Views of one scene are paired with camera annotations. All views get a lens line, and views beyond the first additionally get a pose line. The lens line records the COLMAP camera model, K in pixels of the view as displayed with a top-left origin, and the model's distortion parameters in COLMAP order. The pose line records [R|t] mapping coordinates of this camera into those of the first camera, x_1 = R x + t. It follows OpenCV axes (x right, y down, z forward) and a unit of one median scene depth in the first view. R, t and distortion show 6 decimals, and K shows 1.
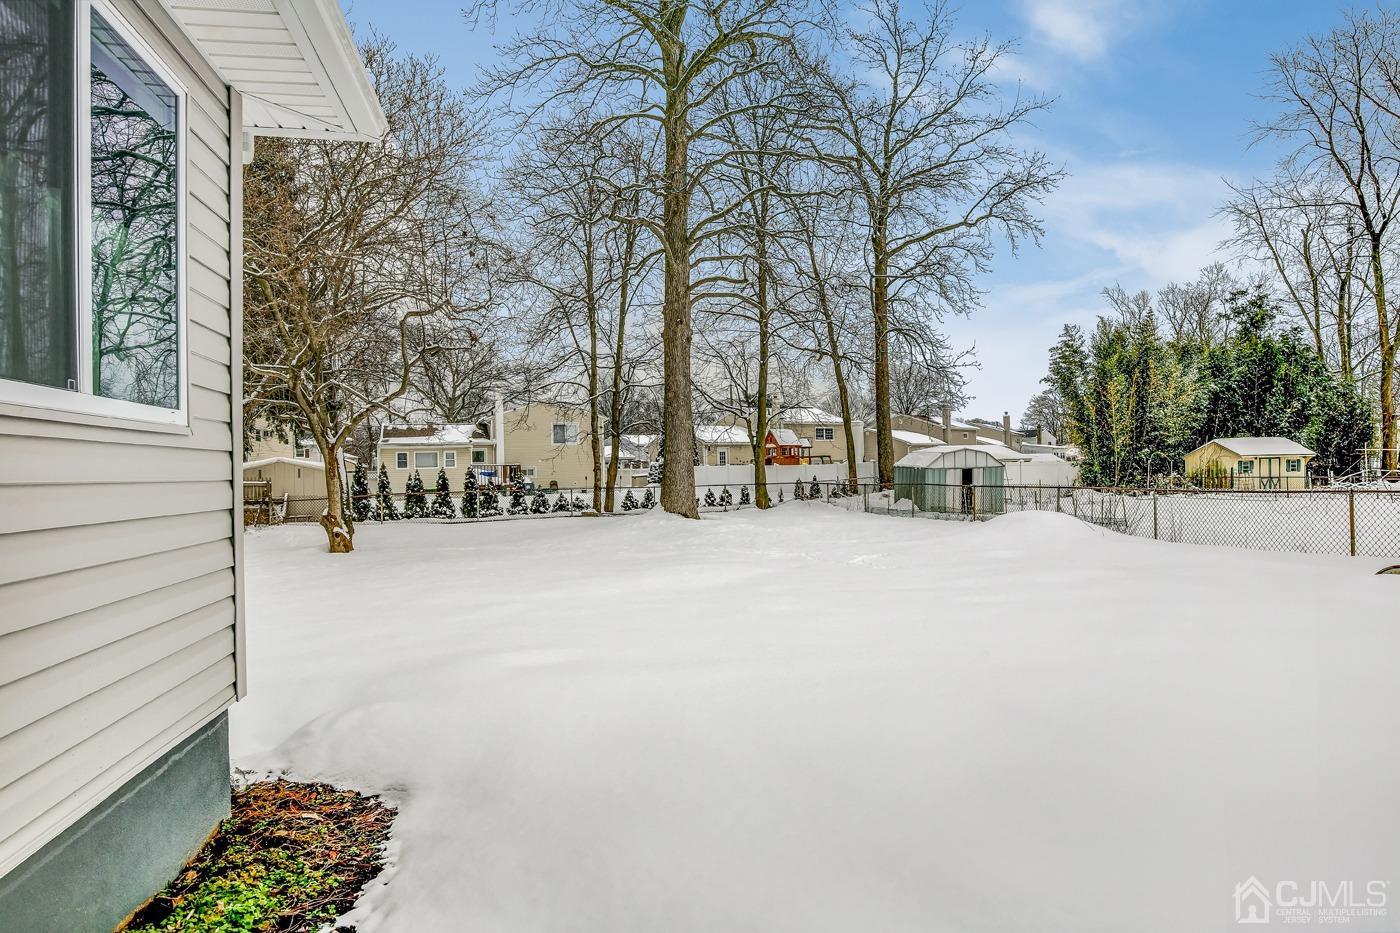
lens RADIAL K [[767.1, 0, 700.0], [0, 767.1, 466.5], [0, 0, 1]] dist [-0.000664, 0.000213]
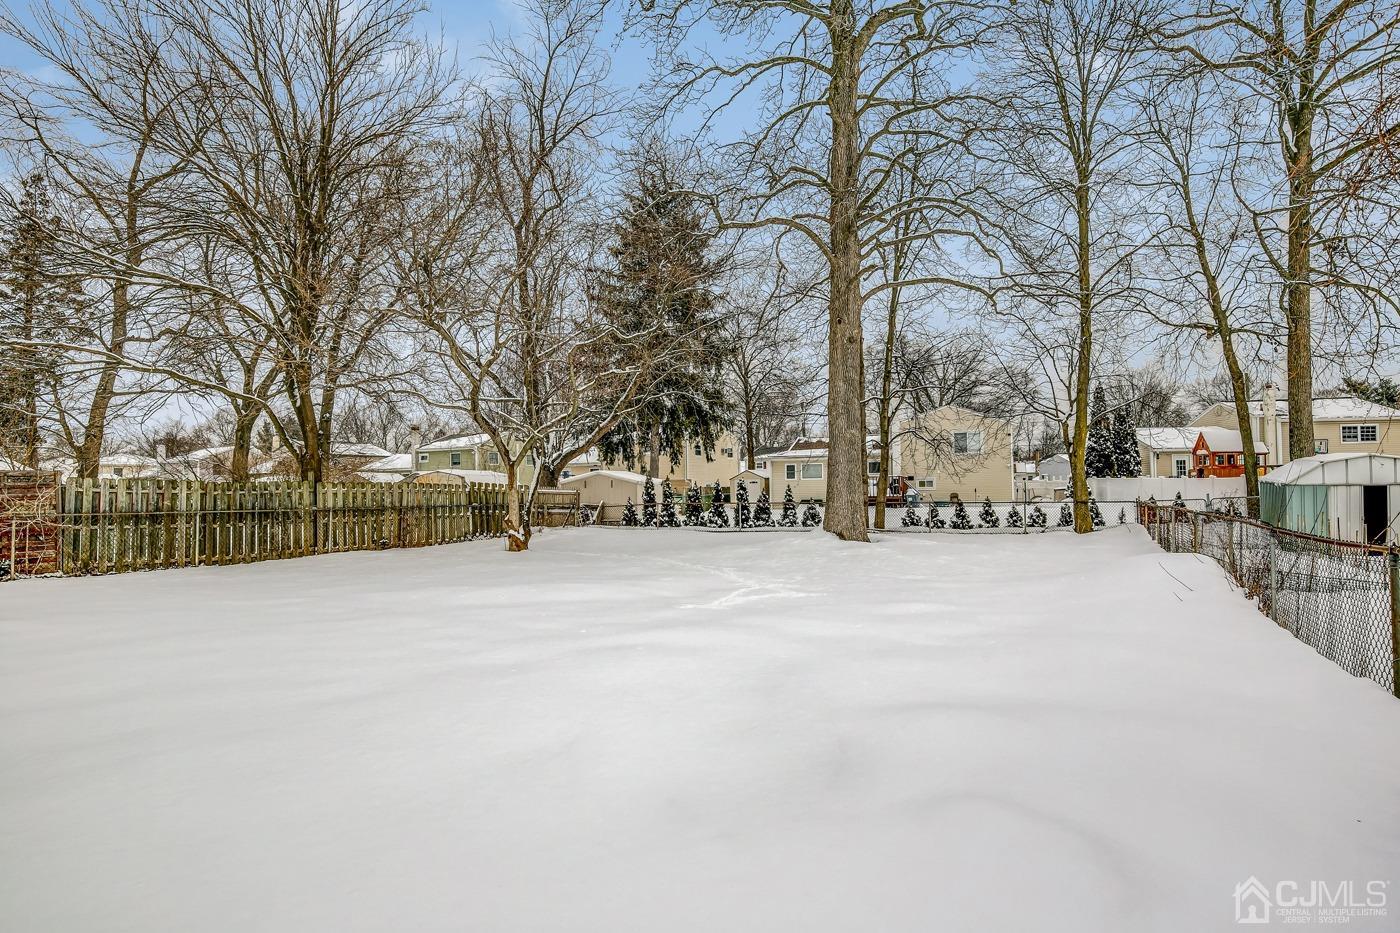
lens RADIAL K [[767.1, 0, 700.0], [0, 767.1, 466.5], [0, 0, 1]] dist [-0.000664, 0.000213]
pose [[0.792254, -0.004929, -0.610172, 0.293081], [-0.003101, 0.999922, -0.012104, -0.003831], [0.610184, 0.011481, 0.792177, 0.139533]]
